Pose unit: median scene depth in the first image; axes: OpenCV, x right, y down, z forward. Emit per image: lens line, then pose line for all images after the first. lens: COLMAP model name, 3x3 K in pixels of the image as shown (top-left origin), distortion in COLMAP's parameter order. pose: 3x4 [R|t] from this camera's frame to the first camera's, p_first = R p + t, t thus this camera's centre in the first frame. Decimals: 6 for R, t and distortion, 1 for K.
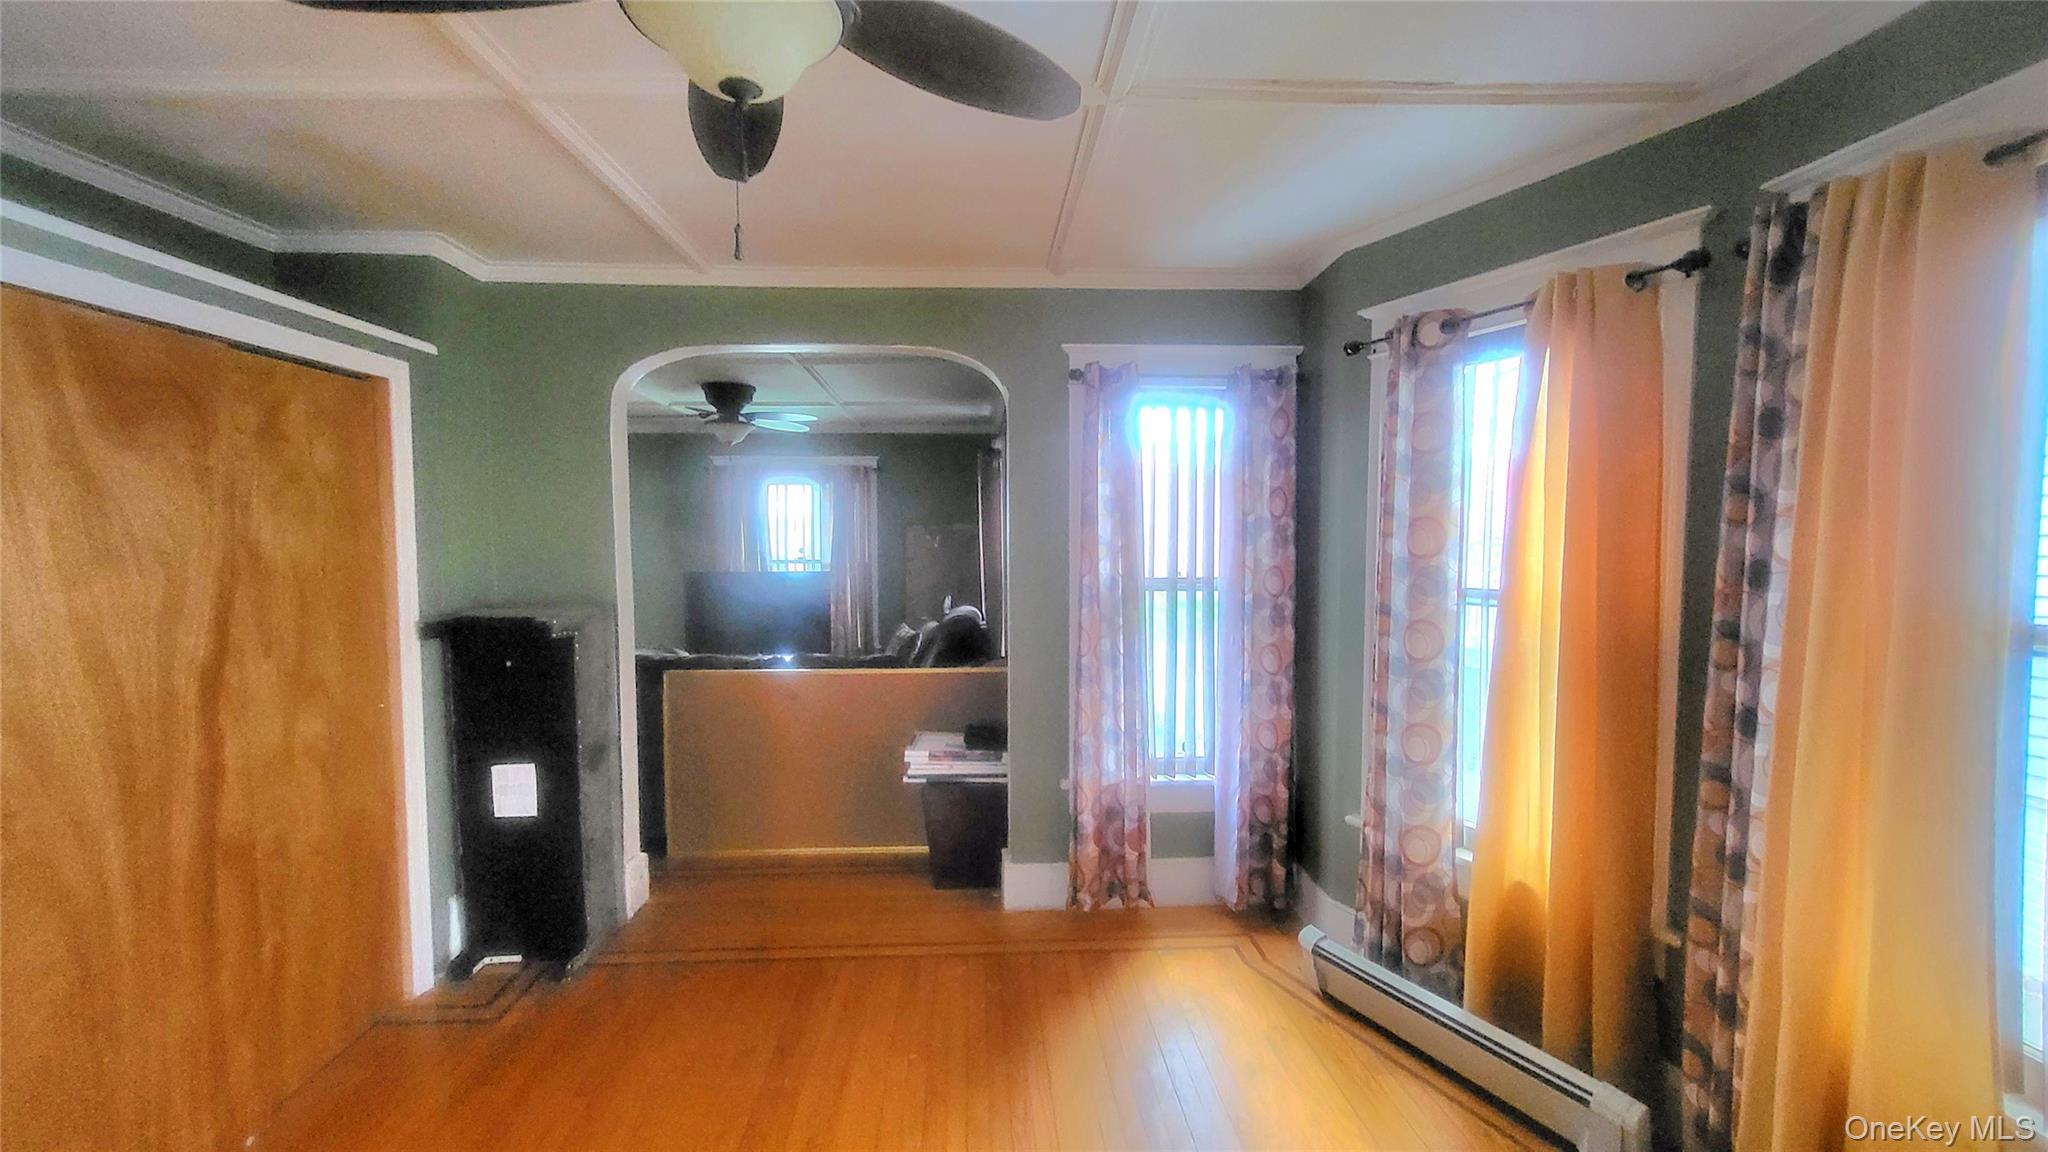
lens RADIAL K [[826.3, 0, 1023.1], [0, 826.3, 586.8], [0, 0, 1]] dist [-0.000580, -0.000070]
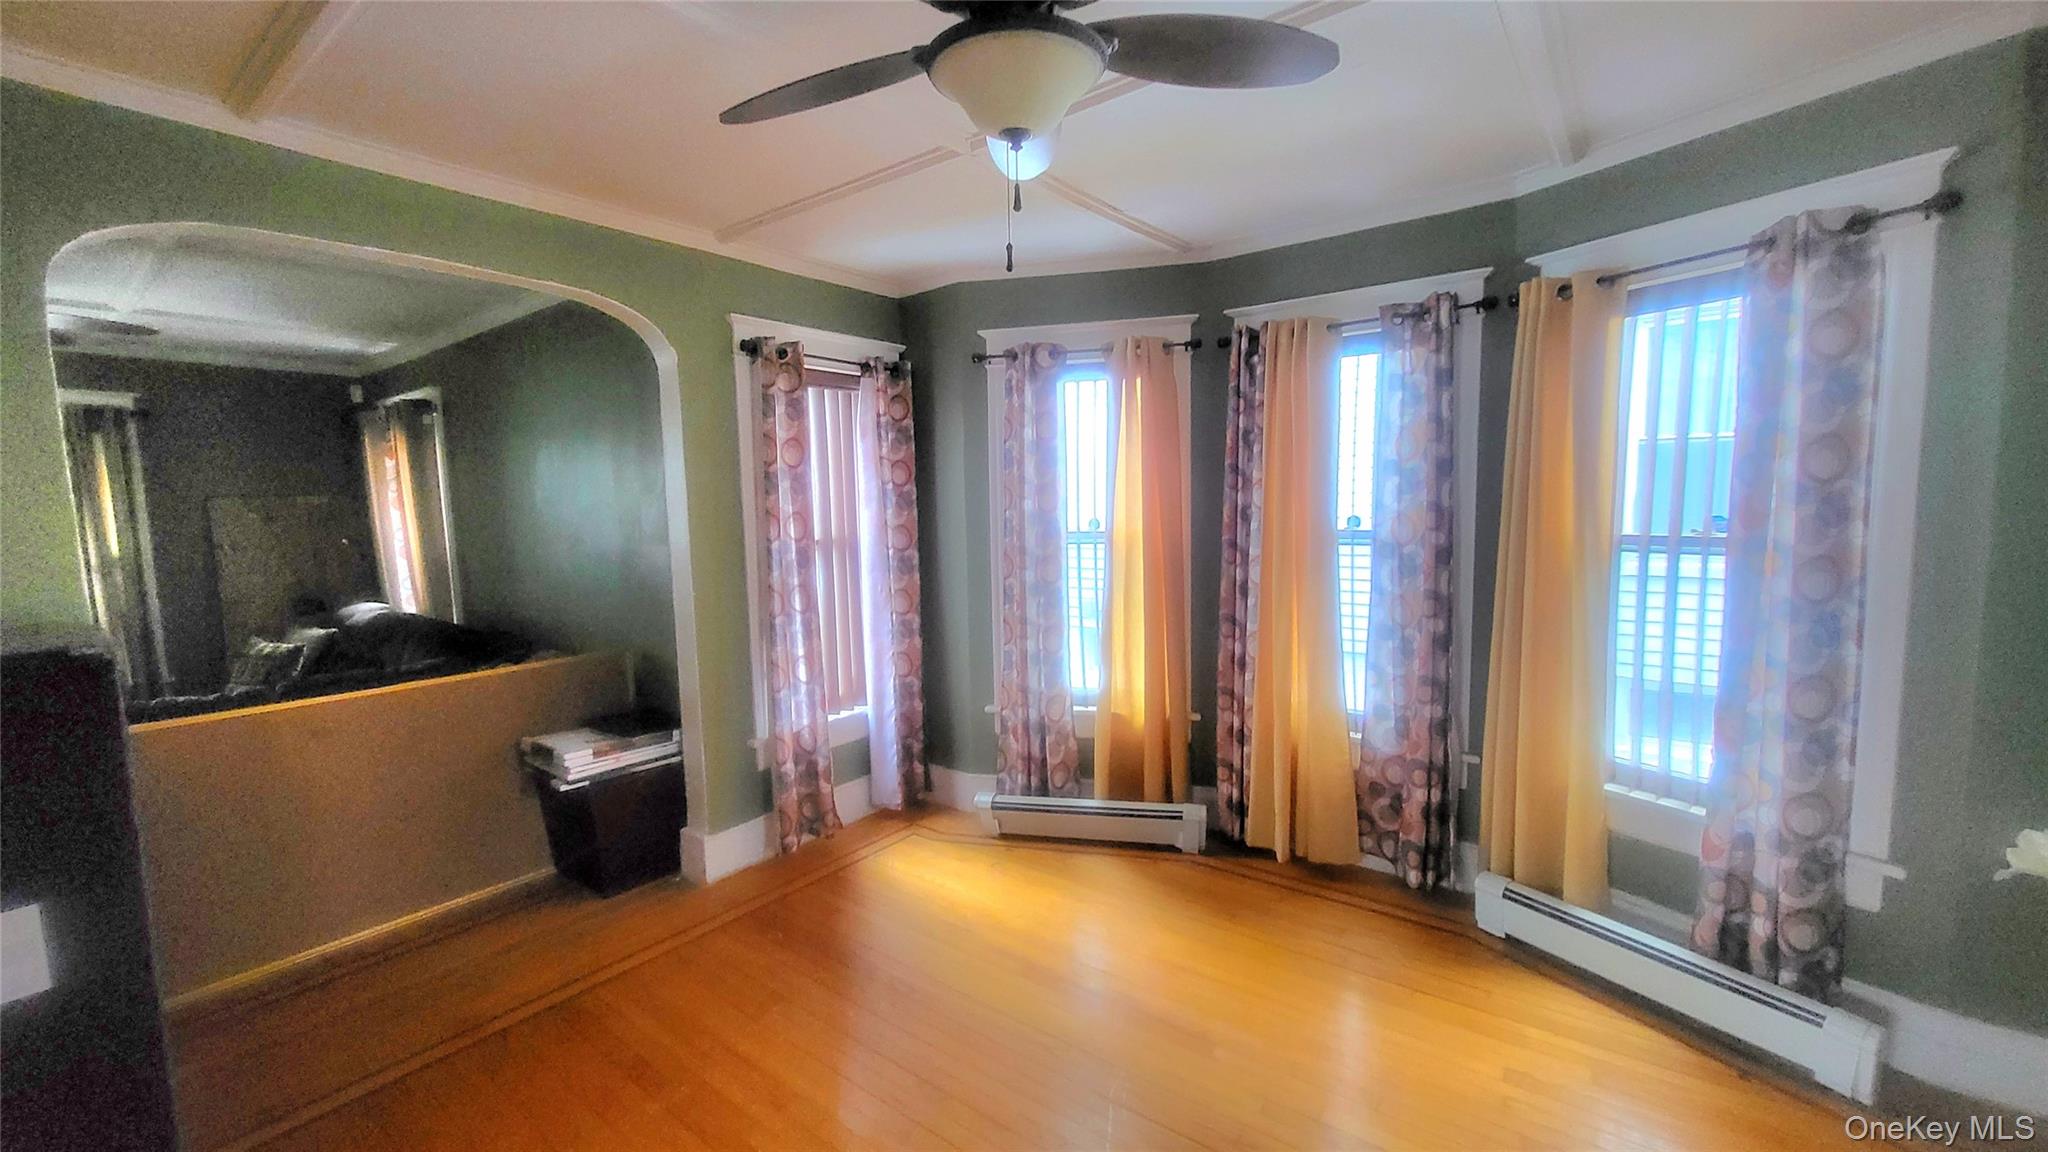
lens RADIAL K [[826.3, 0, 1023.1], [0, 826.3, 586.8], [0, 0, 1]] dist [-0.000580, -0.000070]
pose [[0.636856, -0.091579, 0.765524, -0.646610], [0.064874, 0.995764, 0.065152, -0.002870], [-0.768248, 0.008170, 0.640100, 0.095398]]
